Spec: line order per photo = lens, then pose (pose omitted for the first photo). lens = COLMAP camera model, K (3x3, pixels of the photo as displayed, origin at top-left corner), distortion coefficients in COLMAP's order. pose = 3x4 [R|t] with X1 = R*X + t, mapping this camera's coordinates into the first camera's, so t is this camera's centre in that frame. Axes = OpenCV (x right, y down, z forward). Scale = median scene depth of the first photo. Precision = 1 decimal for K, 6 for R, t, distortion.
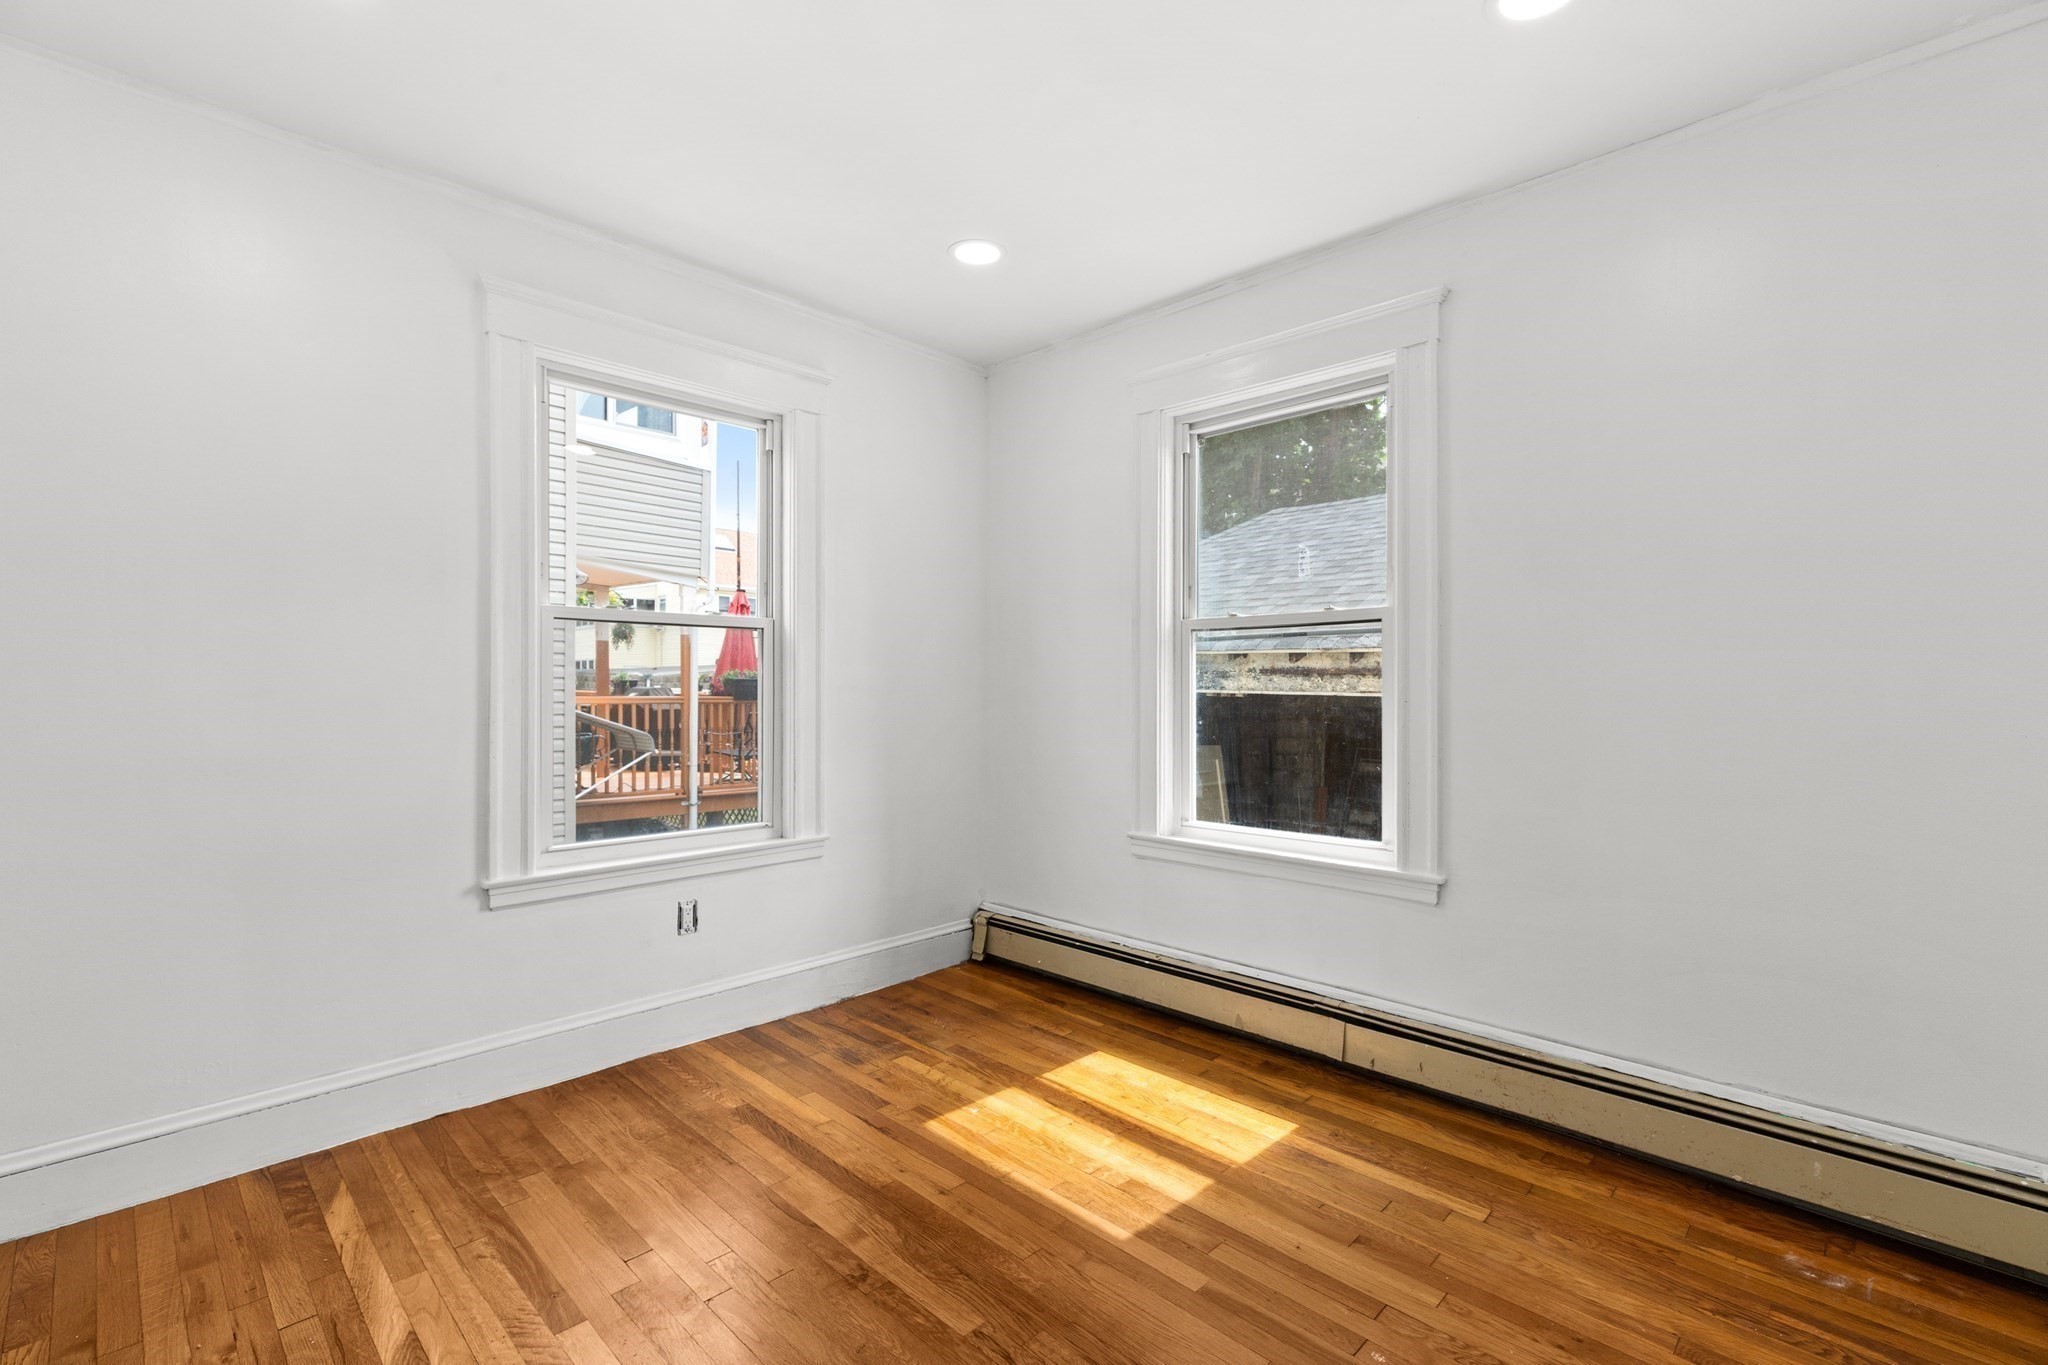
lens RADIAL K [[923.7, 0, 1024.0], [0, 923.7, 682.5], [0, 0, 1]] dist [0.000208, 0.000406]
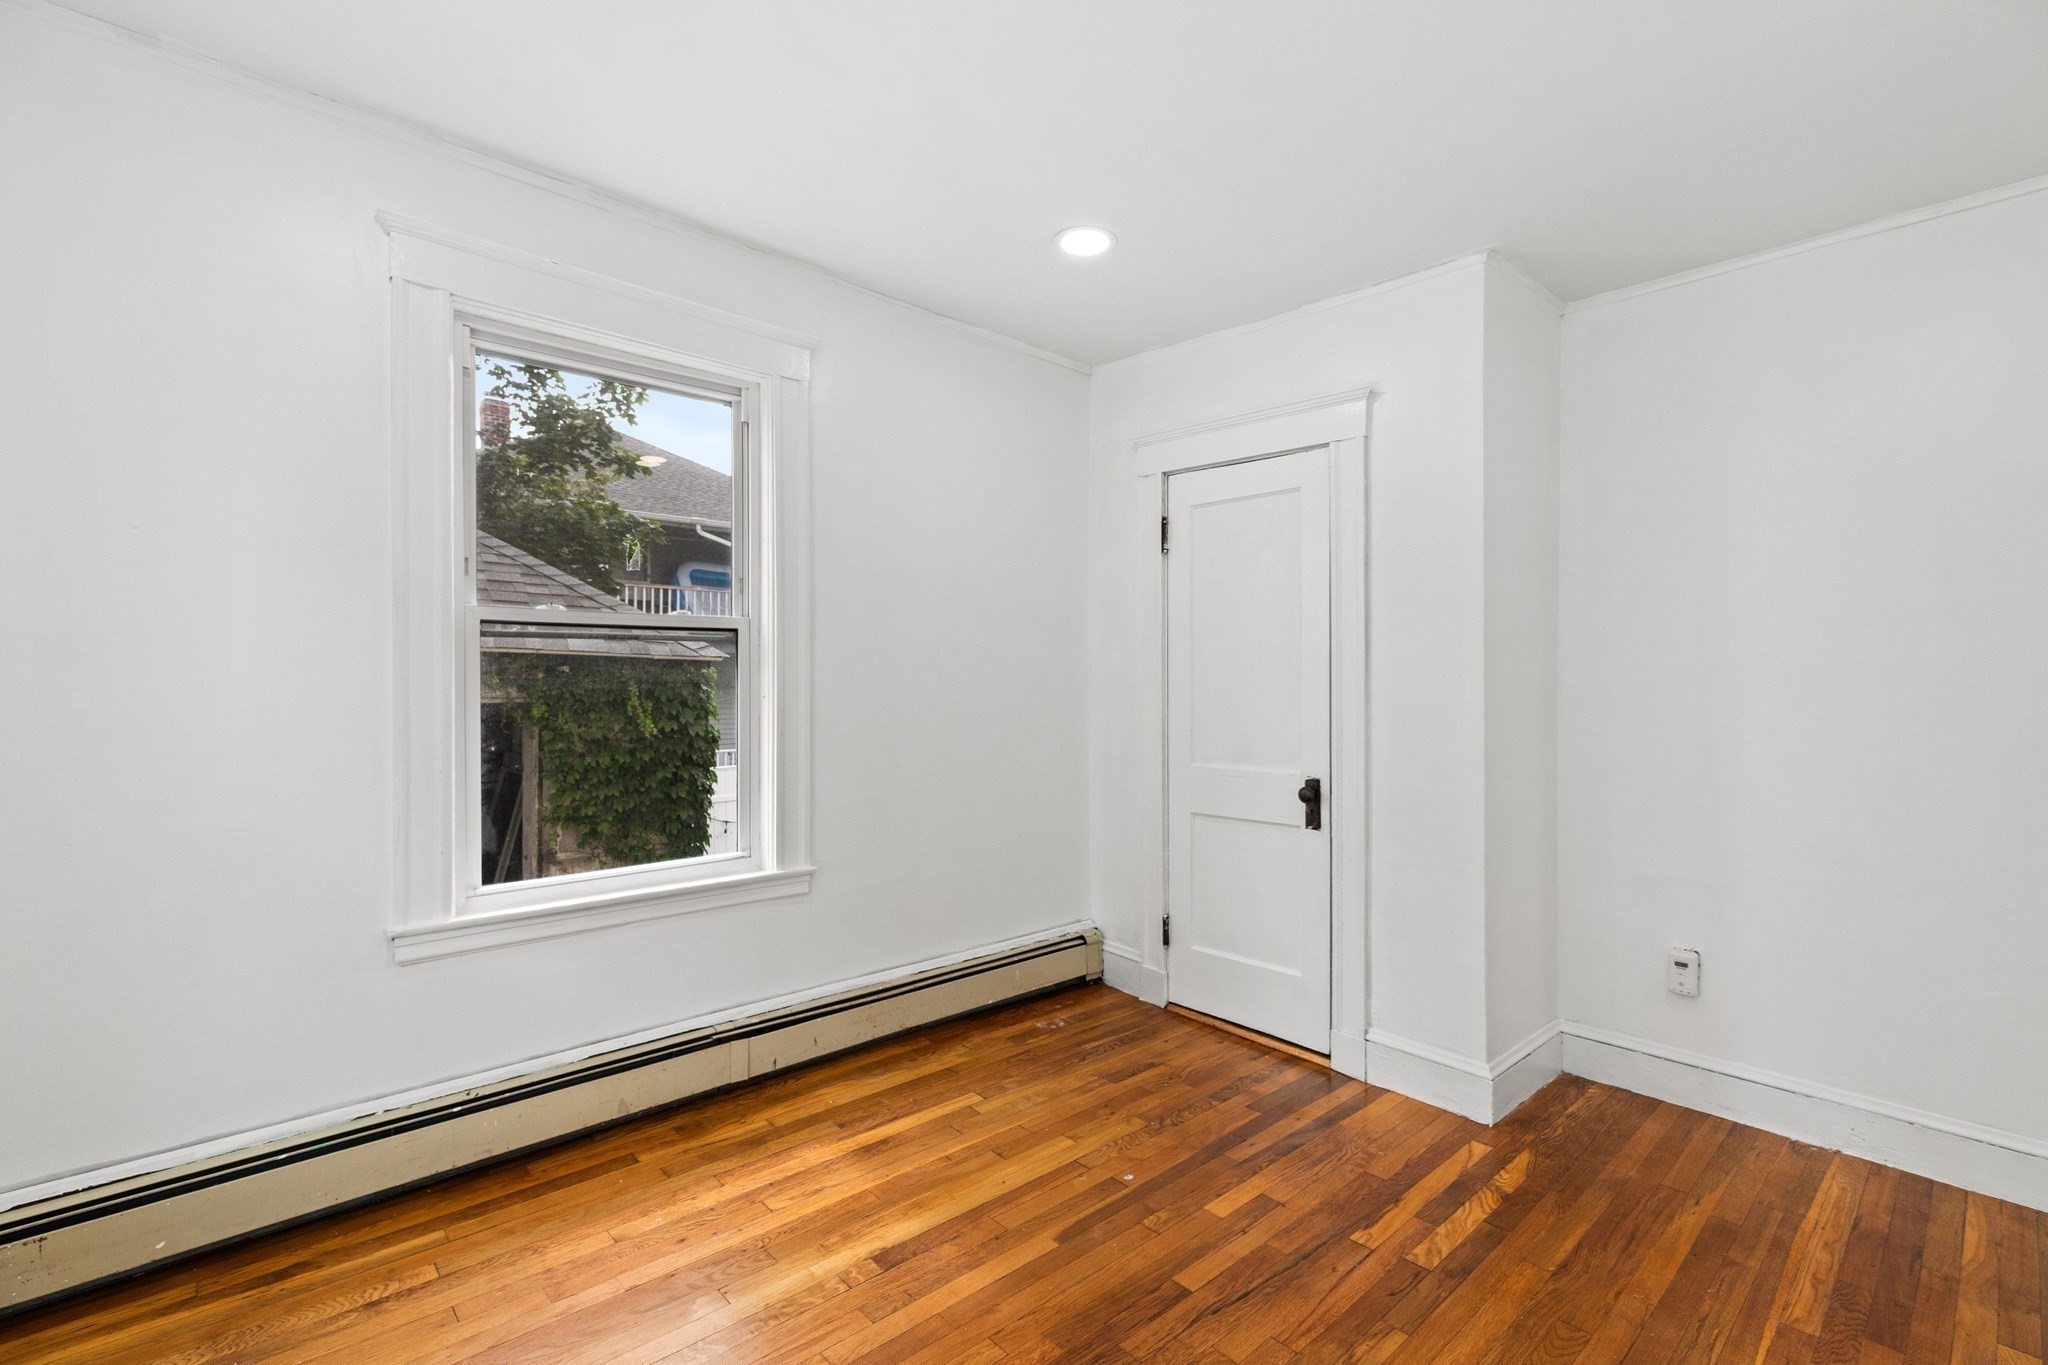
lens RADIAL K [[923.7, 0, 1024.0], [0, 923.7, 682.5], [0, 0, 1]] dist [0.000208, 0.000406]
pose [[0.060792, -0.004079, 0.998142, -0.630192], [0.005156, 0.999980, 0.003772, -0.010746], [-0.998137, 0.004917, 0.060811, 0.670376]]
